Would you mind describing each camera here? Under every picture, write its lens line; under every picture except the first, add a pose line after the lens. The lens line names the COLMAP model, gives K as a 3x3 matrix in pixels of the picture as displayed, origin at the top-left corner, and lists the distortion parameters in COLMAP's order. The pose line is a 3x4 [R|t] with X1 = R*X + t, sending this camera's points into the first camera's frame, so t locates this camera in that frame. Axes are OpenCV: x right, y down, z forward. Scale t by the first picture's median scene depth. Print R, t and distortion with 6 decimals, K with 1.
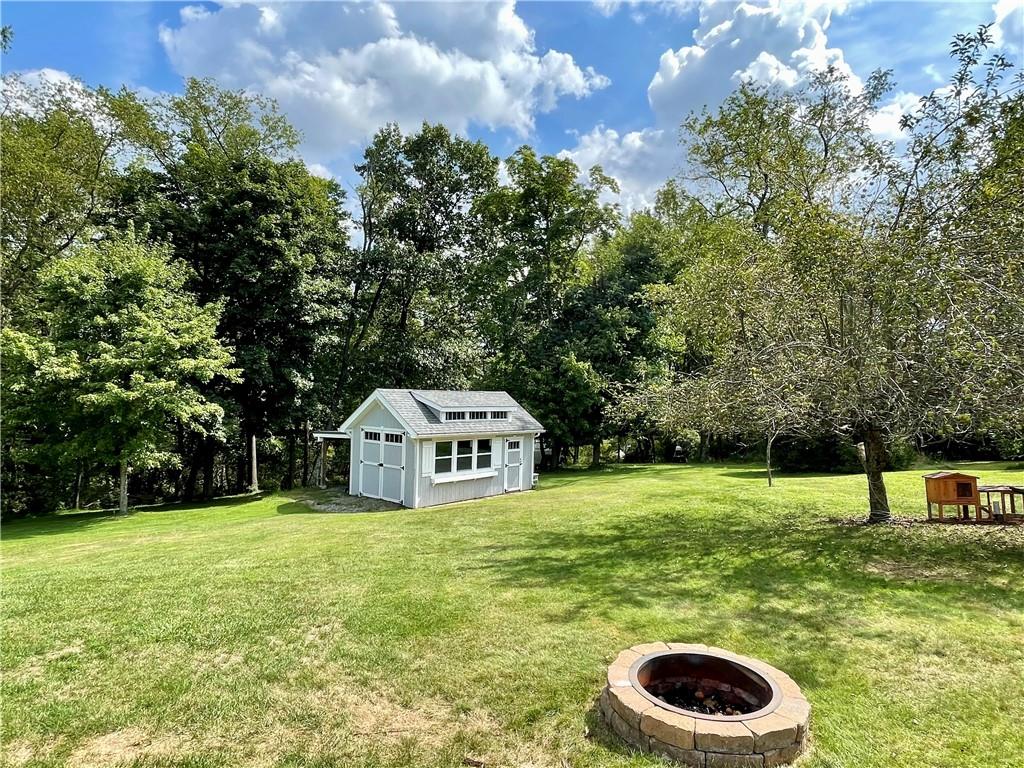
lens RADIAL K [[600.5, 0, 511.1], [0, 600.5, 386.6], [0, 0, 1]] dist [-0.001773, -0.000359]
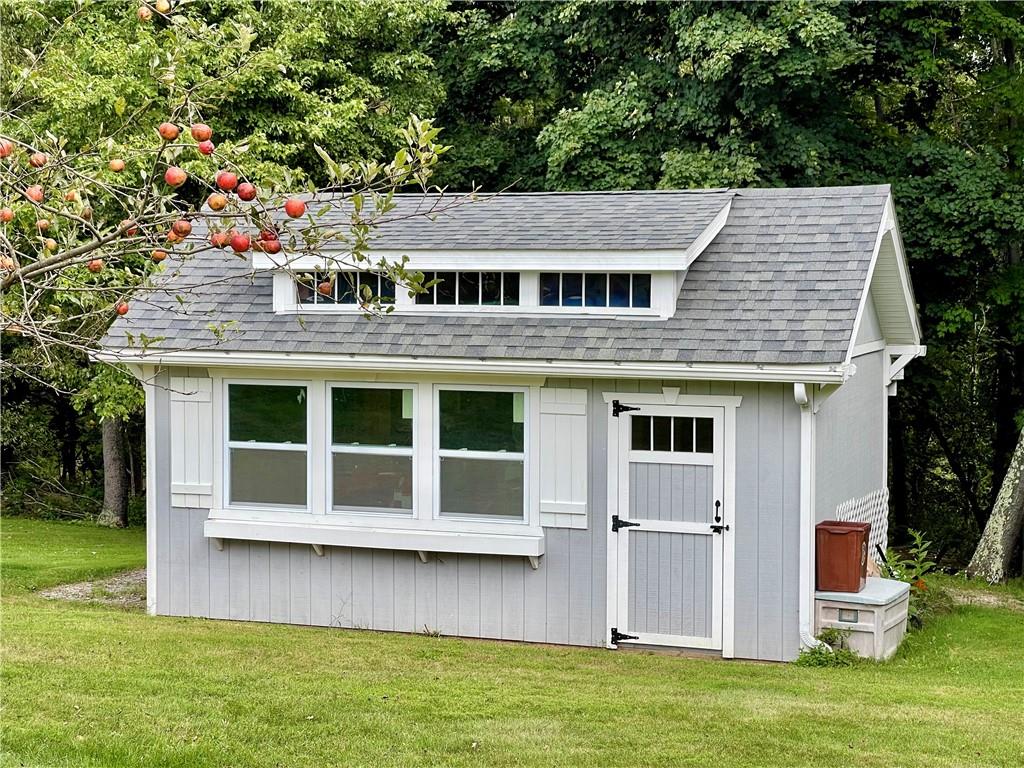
lens RADIAL K [[1919.7, 0, 512.3], [0, 1919.7, 383.6], [0, 0, 1]] dist [-0.001942, 0.000000]
pose [[0.350340, 0.047472, -0.935419, 0.630543], [0.020278, 0.998096, 0.058248, 0.041188], [0.936403, -0.039375, 0.348710, 0.736809]]
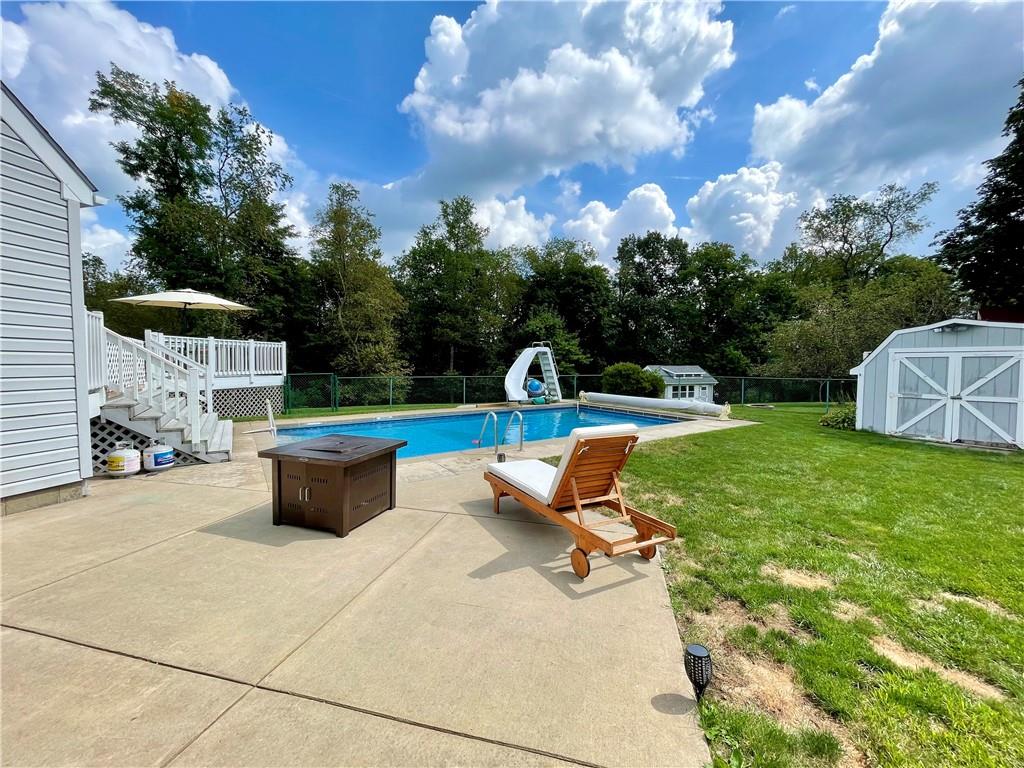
lens RADIAL K [[411.4, 0, 512.7], [0, 411.4, 382.6], [0, 0, 1]] dist [0.001075, 0.000139]
pose [[0.930485, 0.002225, -0.366323, -0.104865], [0.017469, 0.998574, 0.050437, -0.020899], [0.365913, -0.053330, 0.929120, -0.802536]]
